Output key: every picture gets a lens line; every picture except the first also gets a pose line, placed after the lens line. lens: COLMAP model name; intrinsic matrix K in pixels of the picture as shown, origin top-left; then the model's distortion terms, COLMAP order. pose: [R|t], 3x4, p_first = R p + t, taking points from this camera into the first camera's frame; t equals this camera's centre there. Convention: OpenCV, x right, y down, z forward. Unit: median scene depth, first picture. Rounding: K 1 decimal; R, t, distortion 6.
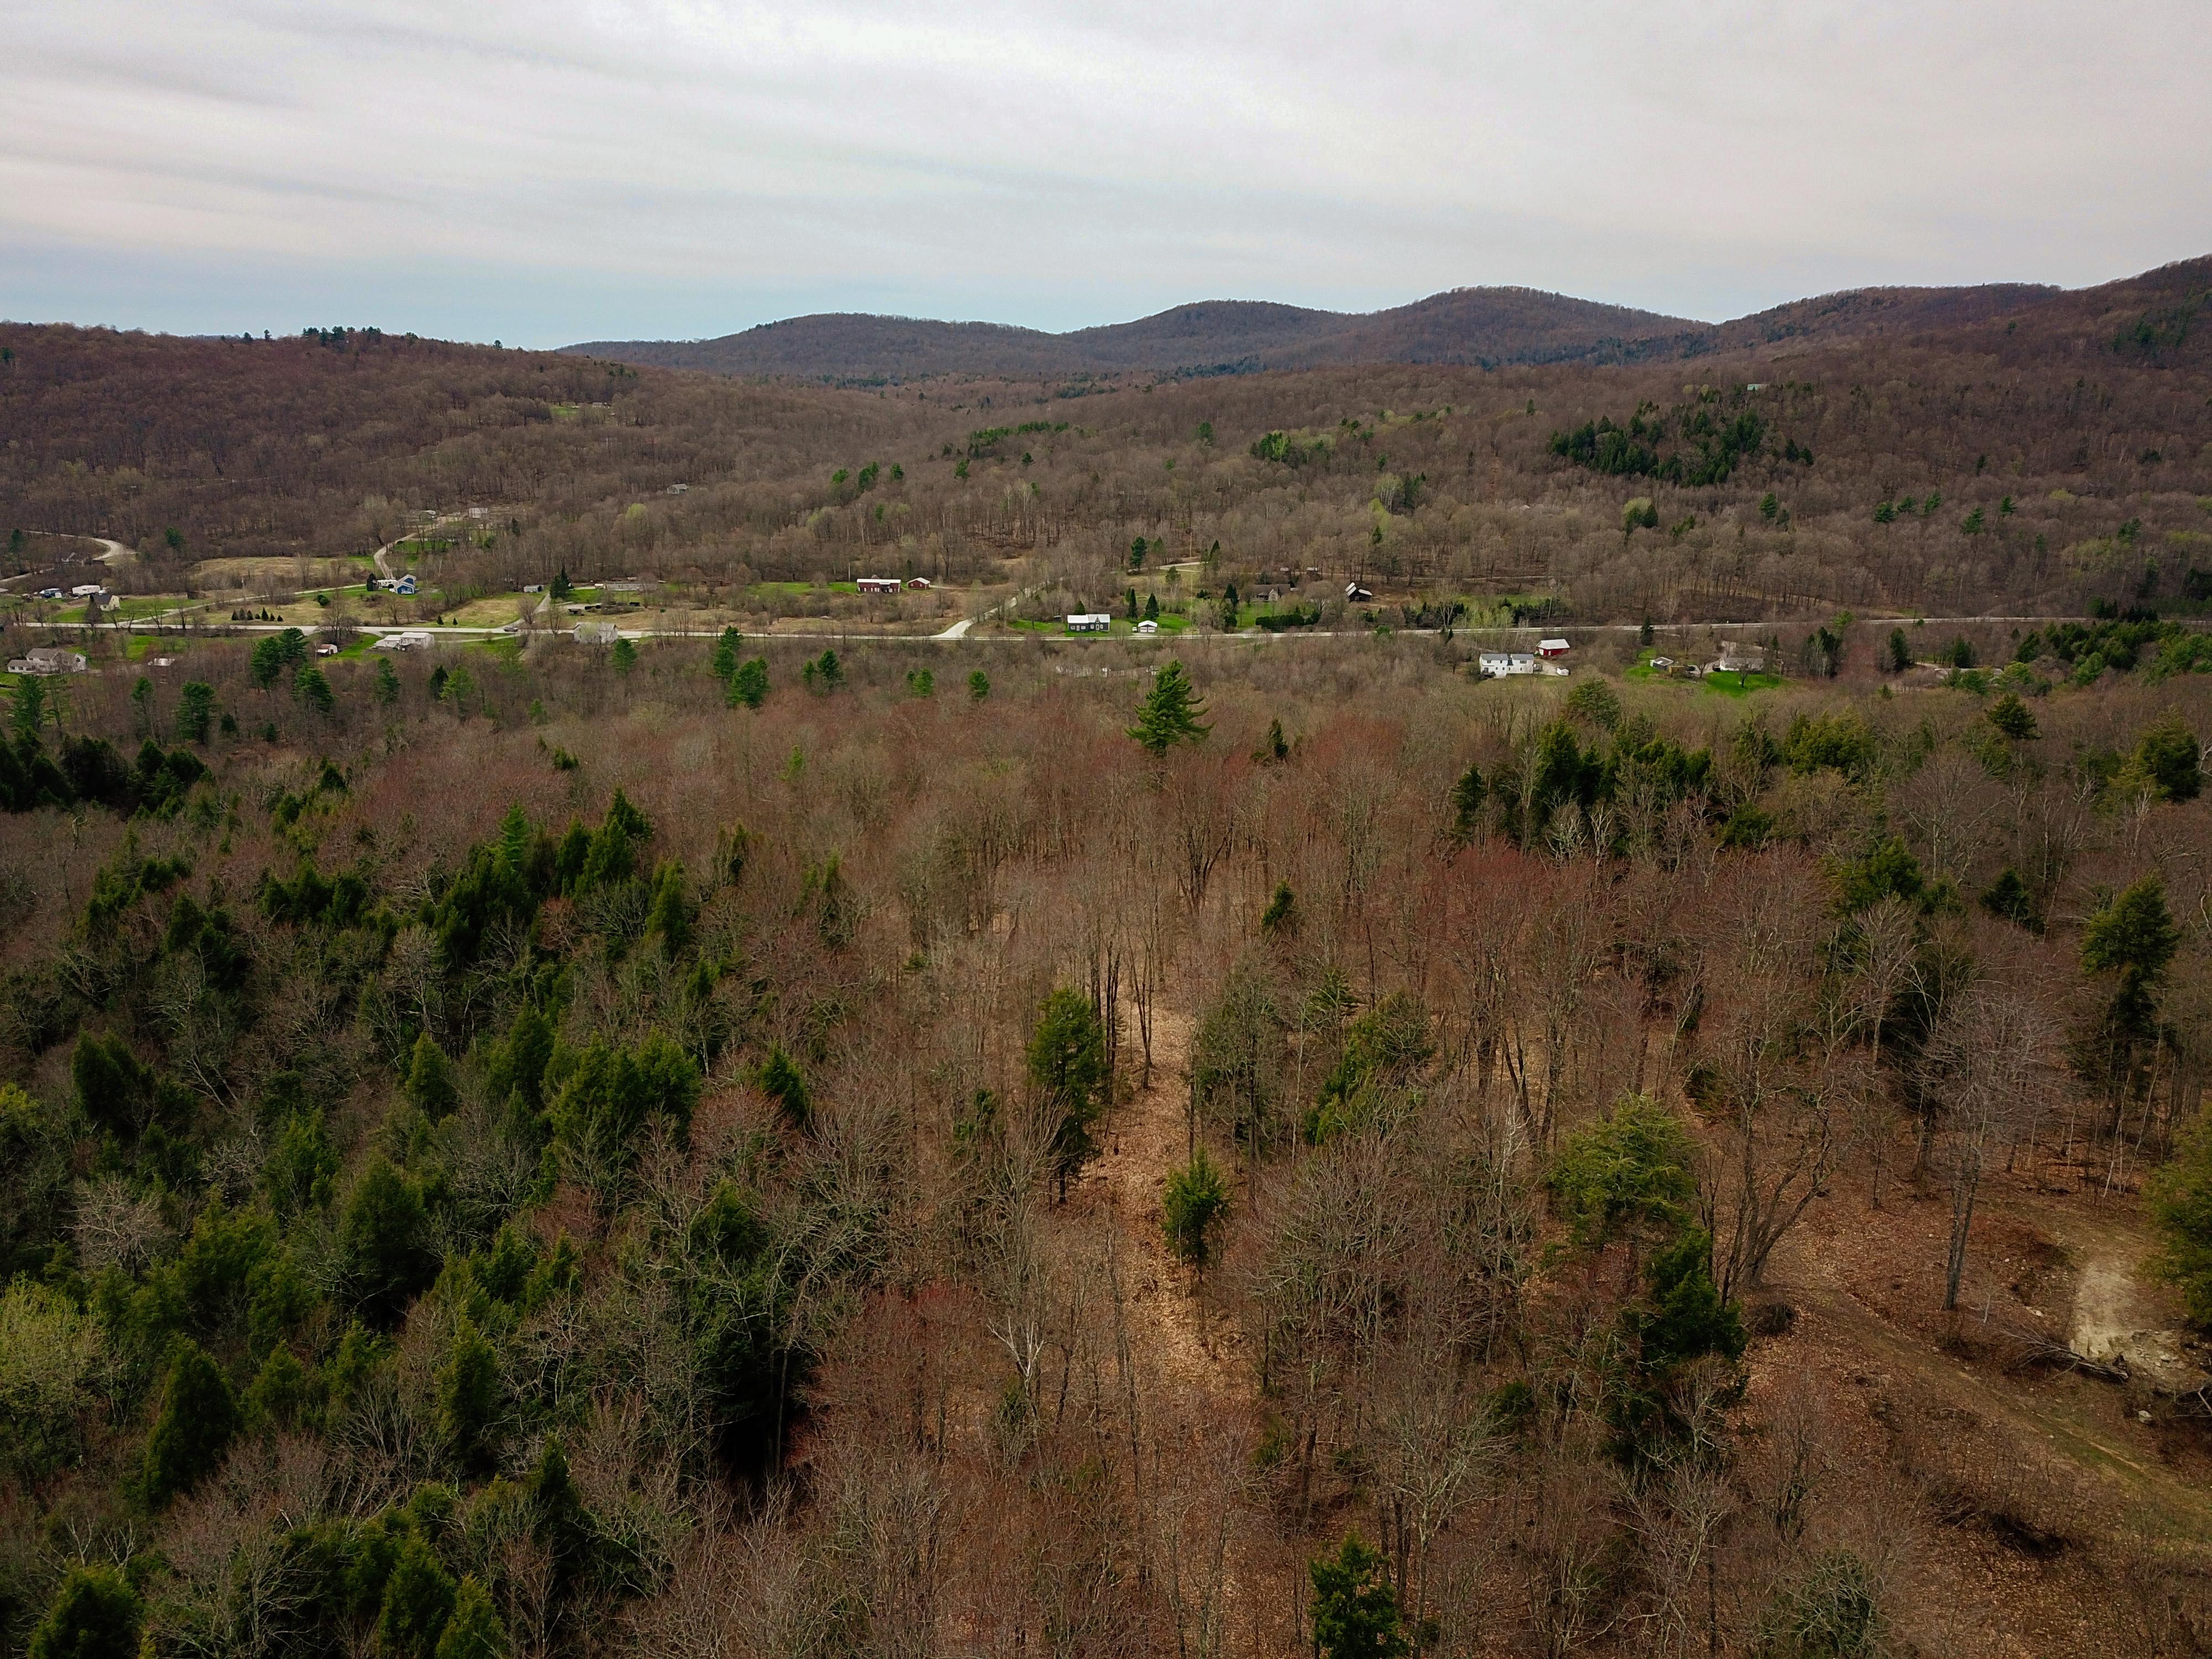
lens RADIAL K [[1686.9, 0, 1113.9], [0, 1686.9, 829.6], [0, 0, 1]] dist [0.022838, -0.015418]
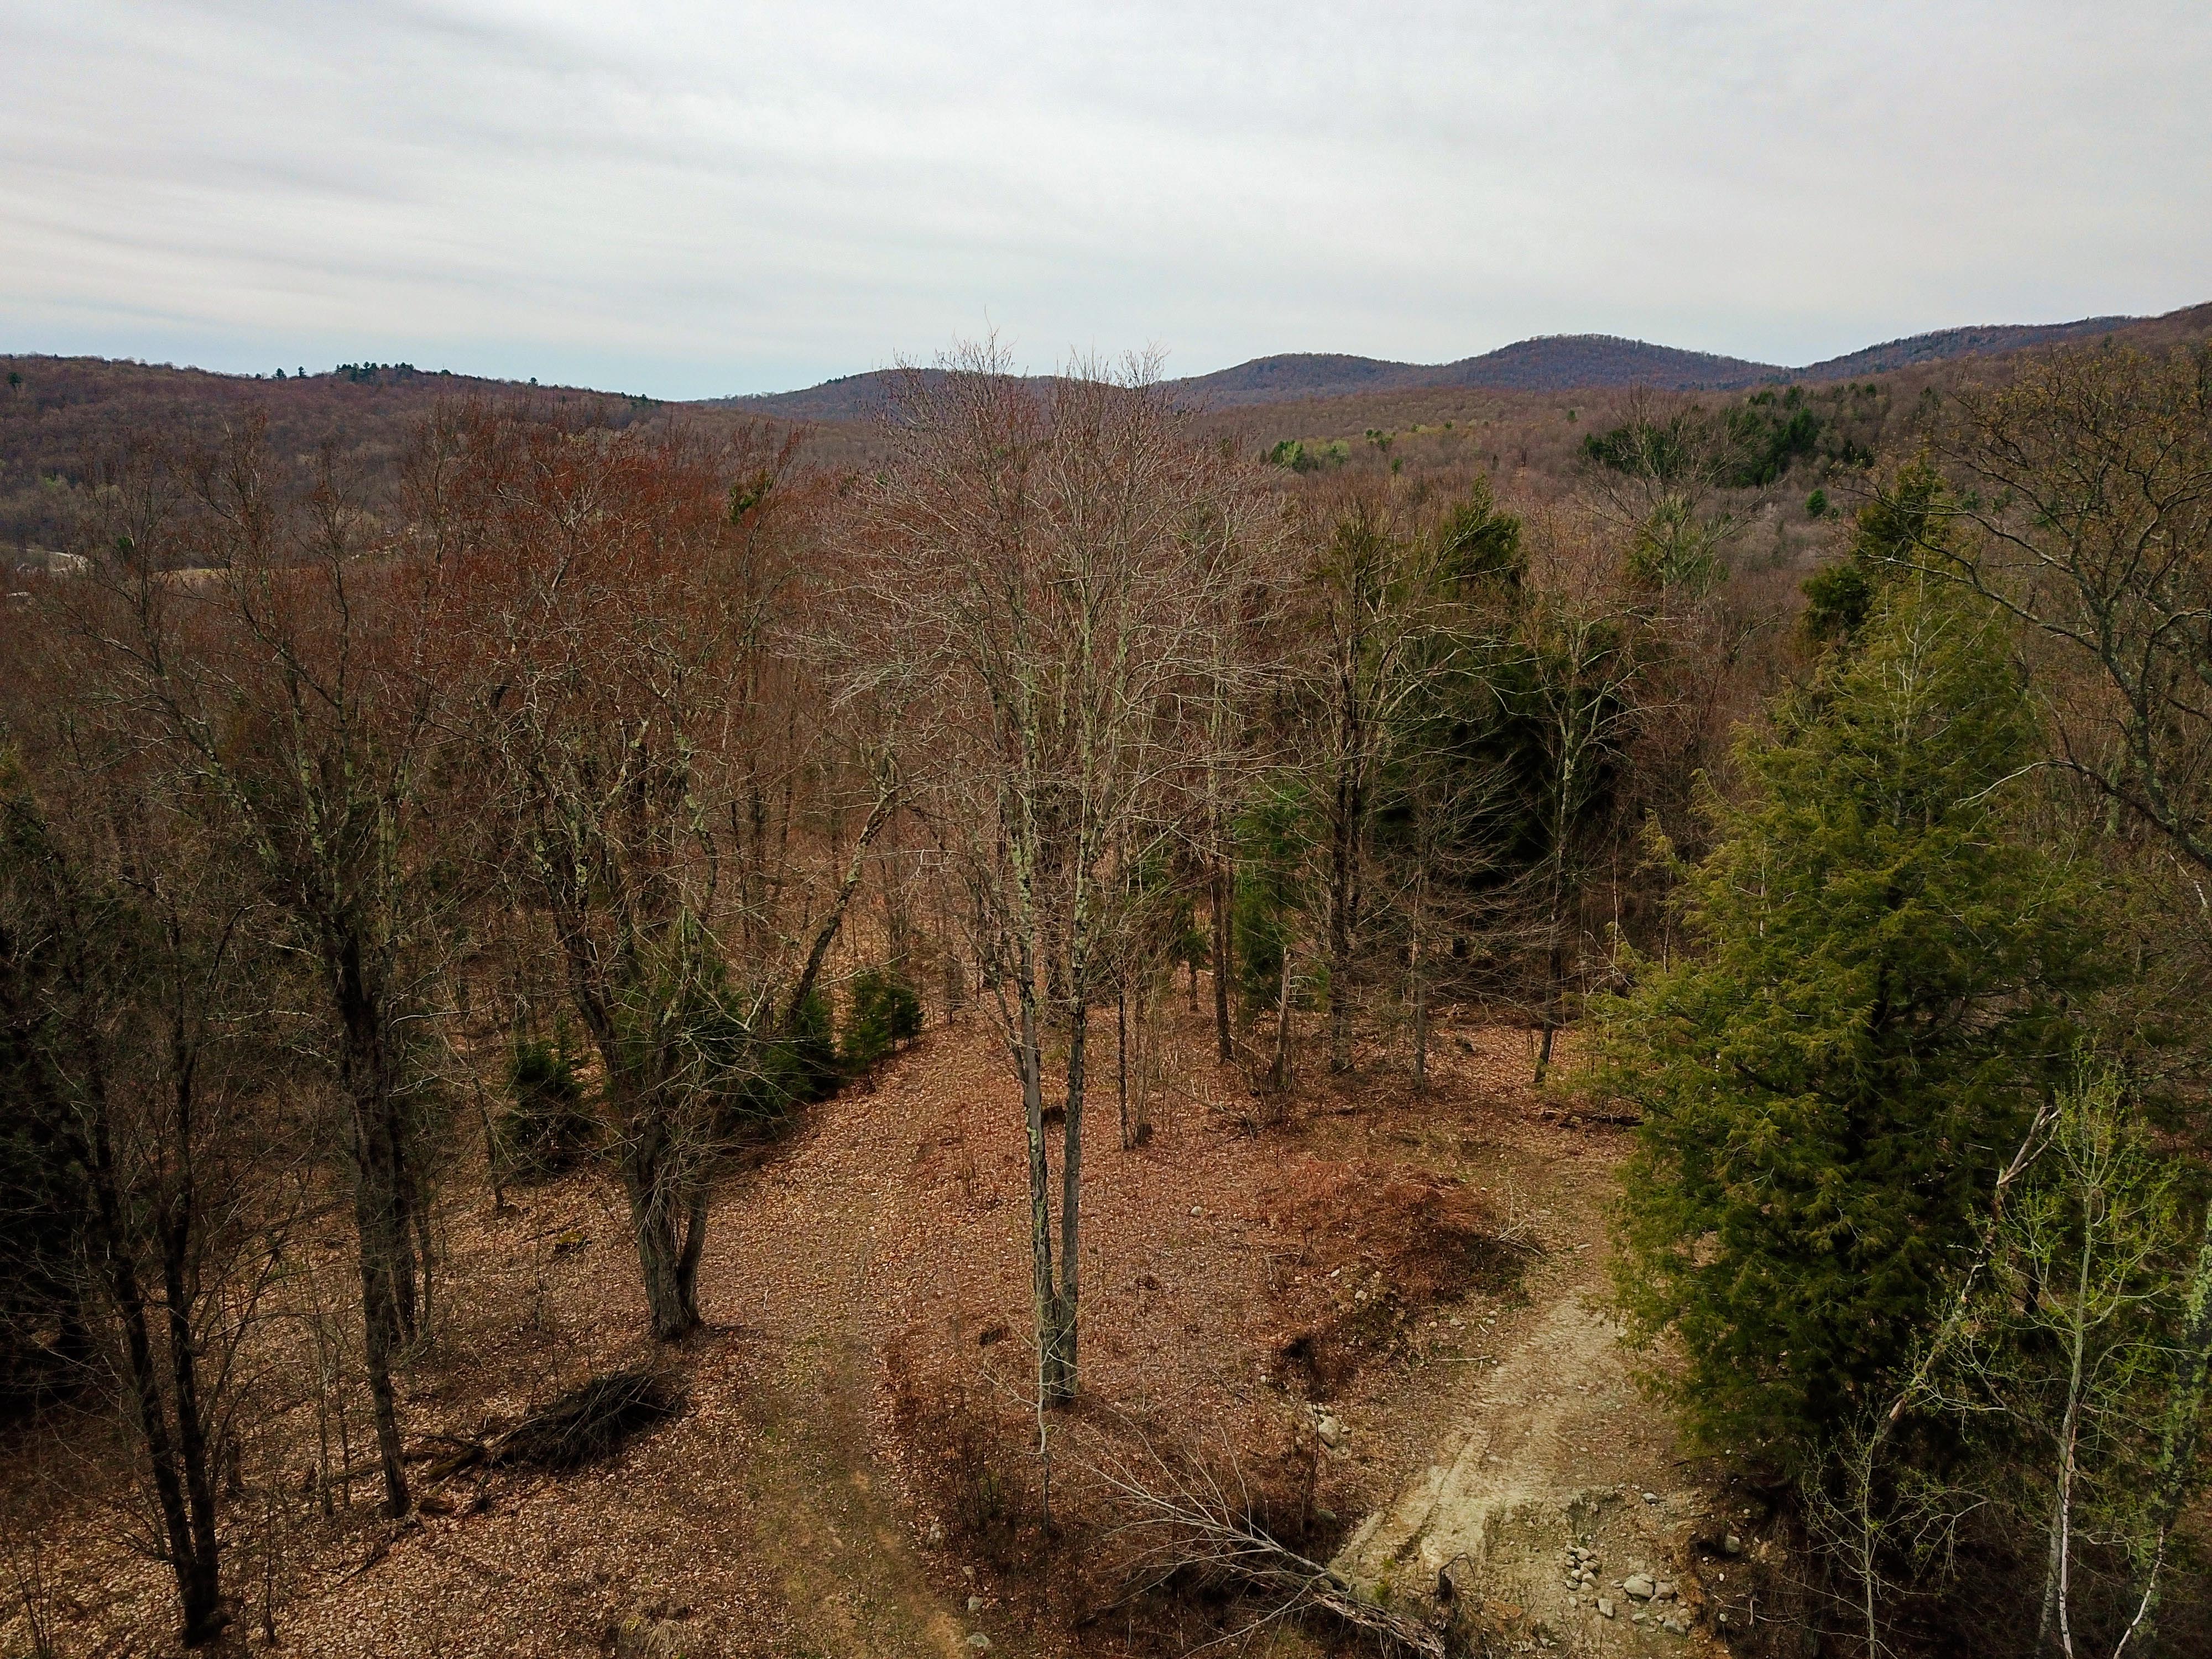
lens RADIAL K [[1686.9, 0, 1110.6], [0, 1686.9, 816.3], [0, 0, 1]] dist [0.022838, -0.015418]
pose [[0.998189, 0.005853, -0.059879, 0.063461], [-0.008700, 0.998838, -0.047403, 0.021969], [0.059532, 0.047838, 0.997079, 0.079971]]
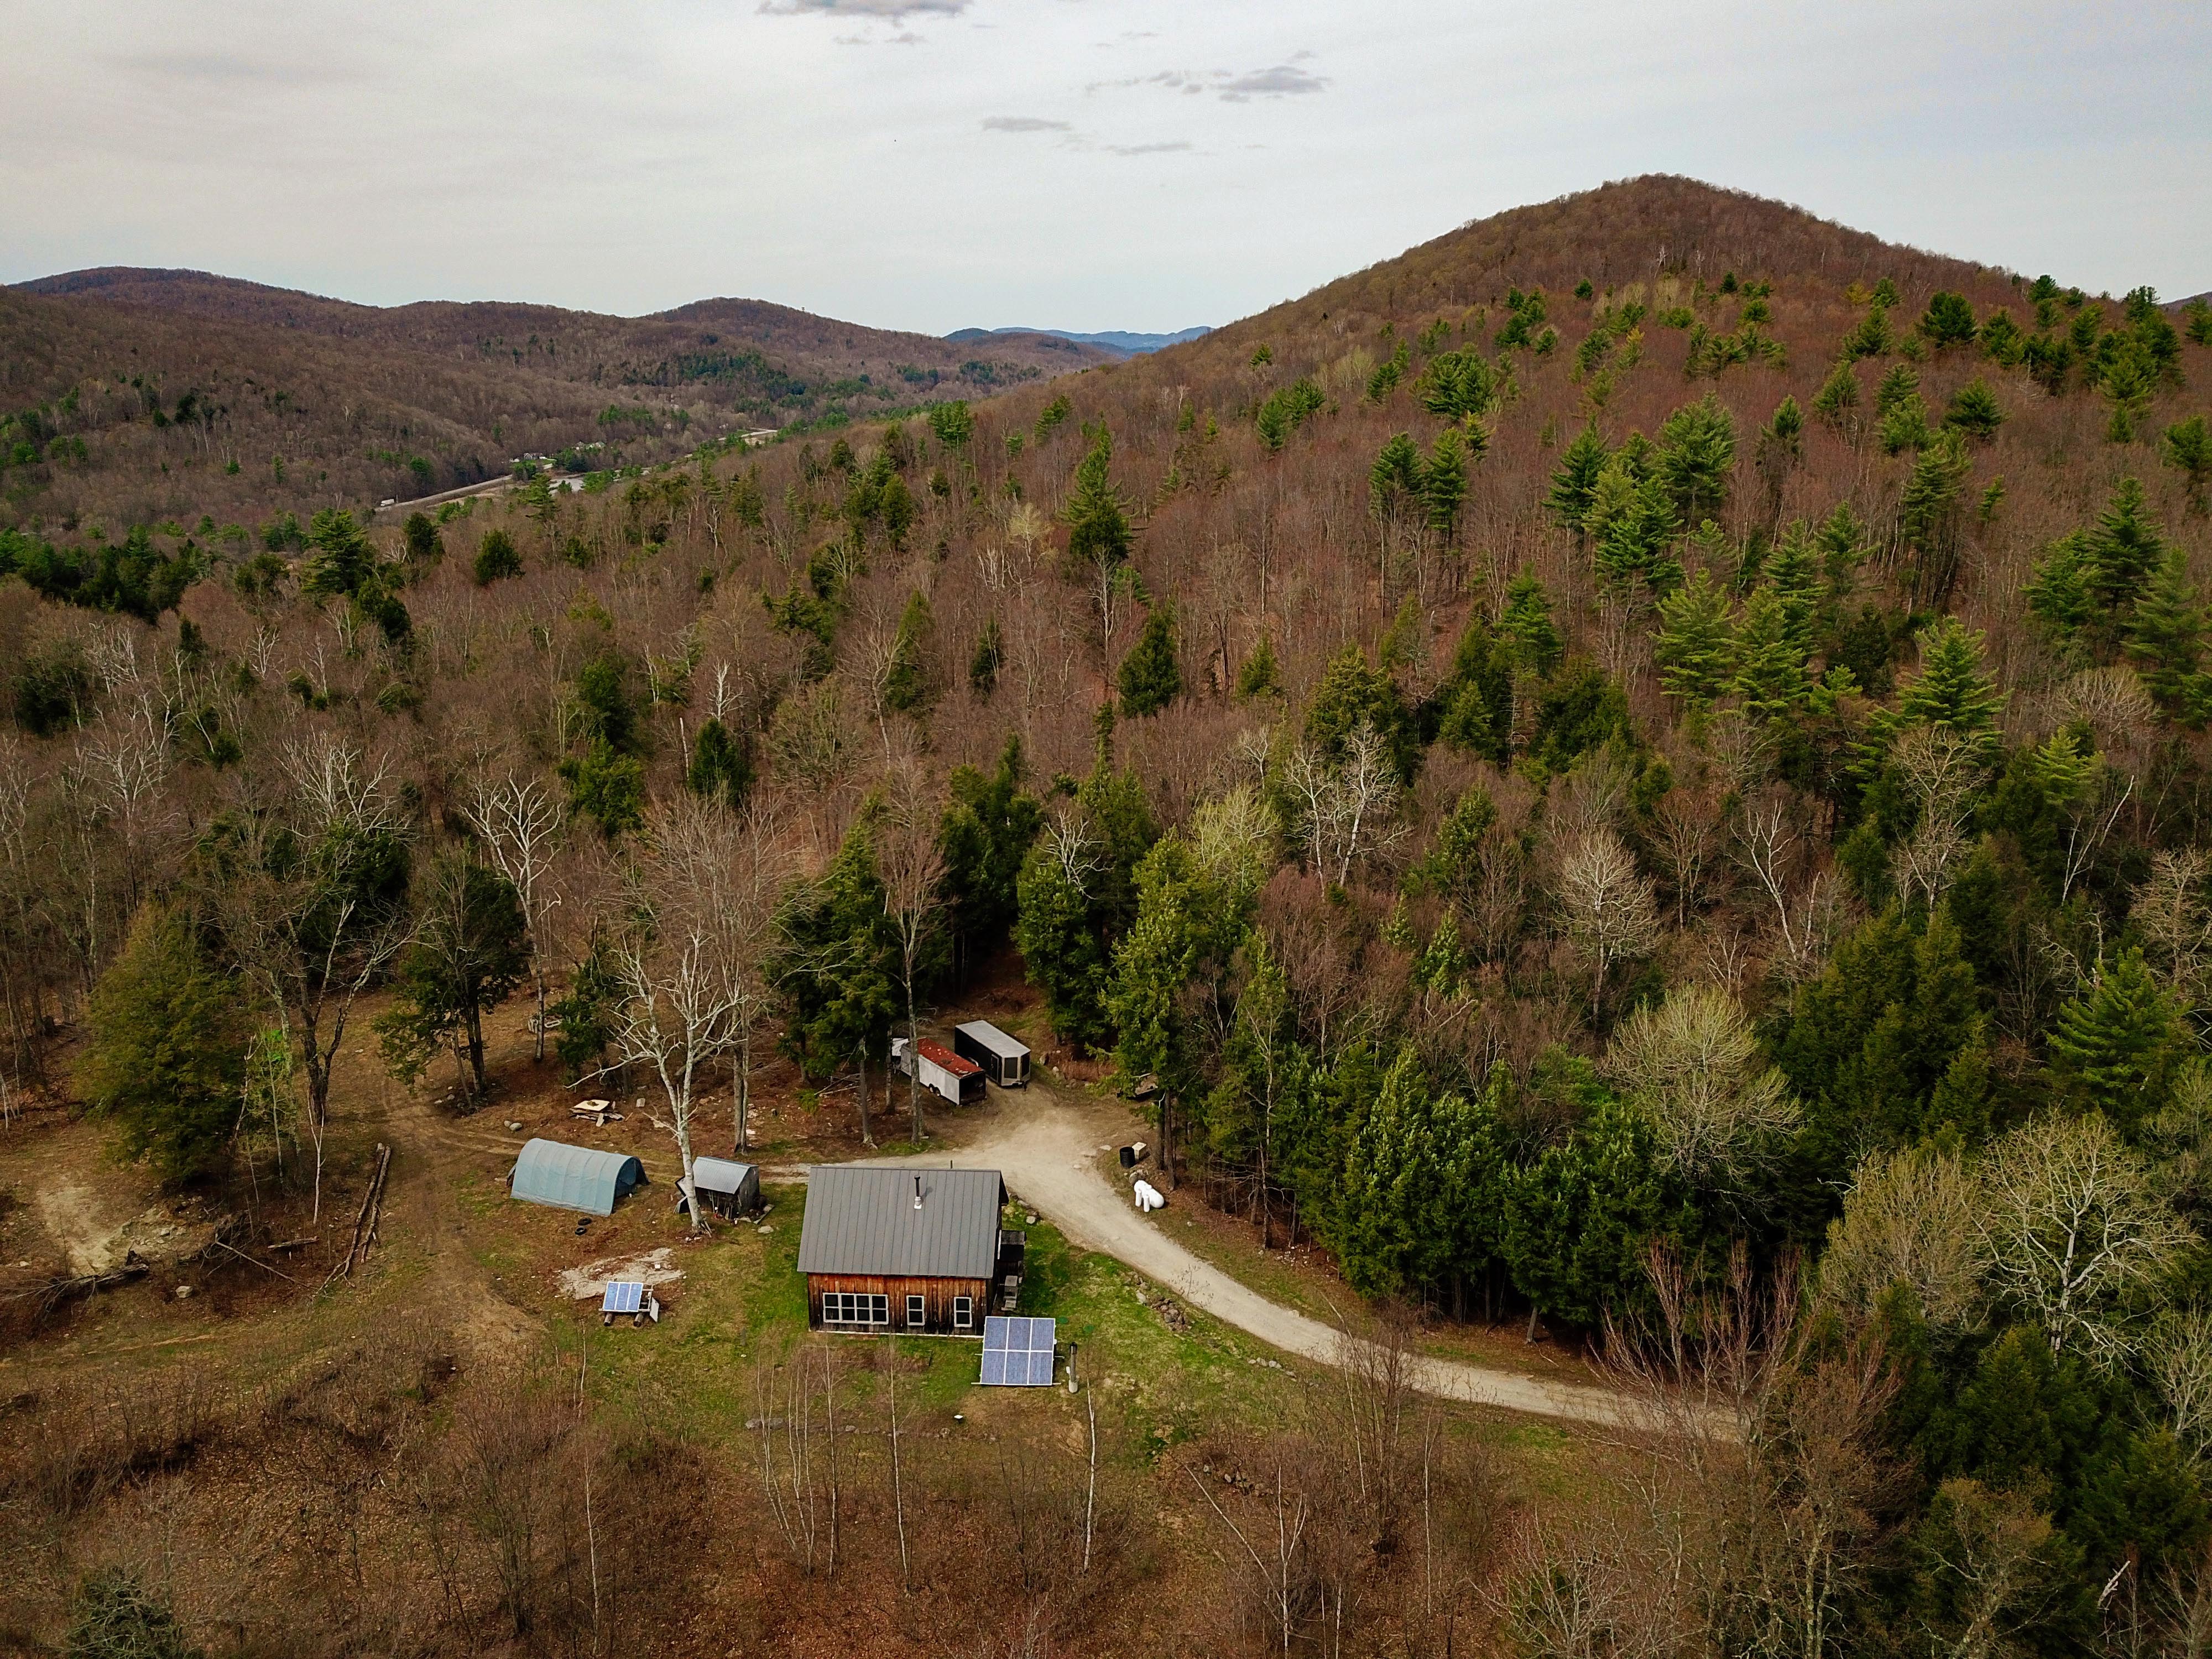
lens RADIAL K [[1686.9, 0, 1107.0], [0, 1686.9, 817.1], [0, 0, 1]] dist [0.022838, -0.015418]
pose [[0.267609, -0.270022, 0.924918, -0.007790], [0.253499, 0.945842, 0.202785, 0.003252], [-0.929582, 0.180199, 0.321566, 0.017503]]
